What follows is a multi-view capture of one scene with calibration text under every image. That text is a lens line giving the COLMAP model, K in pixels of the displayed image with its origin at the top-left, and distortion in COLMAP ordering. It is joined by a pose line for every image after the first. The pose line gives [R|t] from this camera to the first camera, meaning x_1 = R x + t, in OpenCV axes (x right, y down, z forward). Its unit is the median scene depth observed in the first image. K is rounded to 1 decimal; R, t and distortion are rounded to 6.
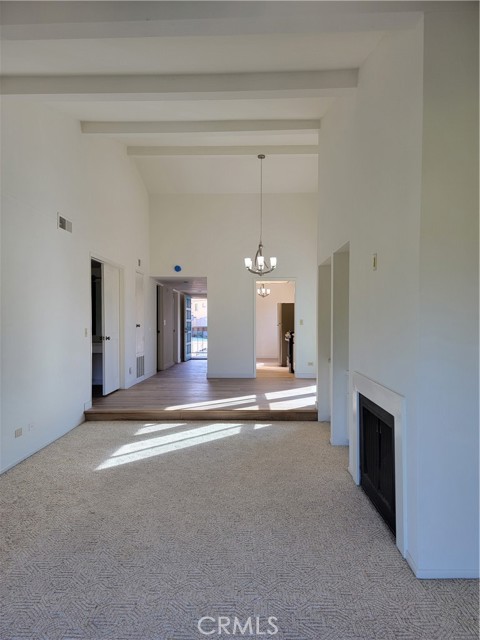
lens RADIAL K [[445.4, 0, 240.0], [0, 445.4, 320.0], [0, 0, 1]] dist [0.077950, -0.053030]
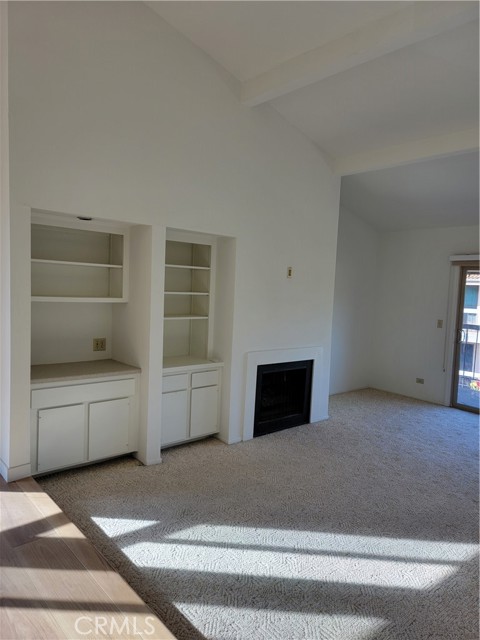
lens RADIAL K [[445.4, 0, 240.0], [0, 445.4, 320.0], [0, 0, 1]] dist [0.077950, -0.053030]
pose [[-0.680870, -0.082359, 0.727759, -0.582710], [-0.038793, 0.996318, 0.076458, -0.063000], [-0.731376, 0.023826, -0.681558, 1.792045]]
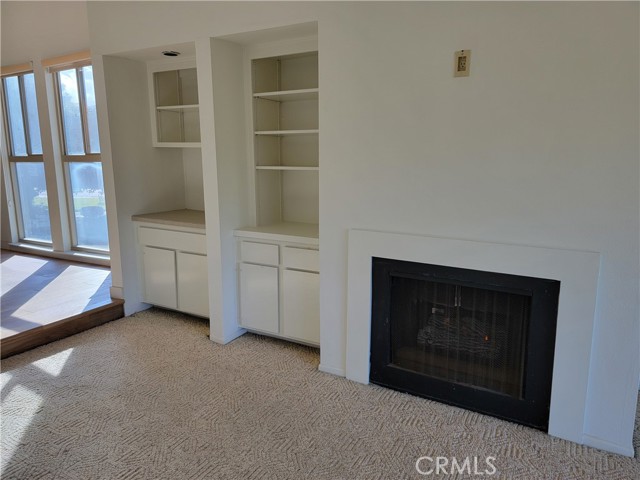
lens RADIAL K [[445.4, 0, 320.0], [0, 445.4, 231.4], [0, 0, 1]] dist [0.077950, -0.053030]
pose [[0.472519, -0.148389, 0.868739, -0.345095], [0.003137, 0.986001, 0.166712, 0.004204], [-0.881315, -0.076050, 0.466369, 0.709477]]
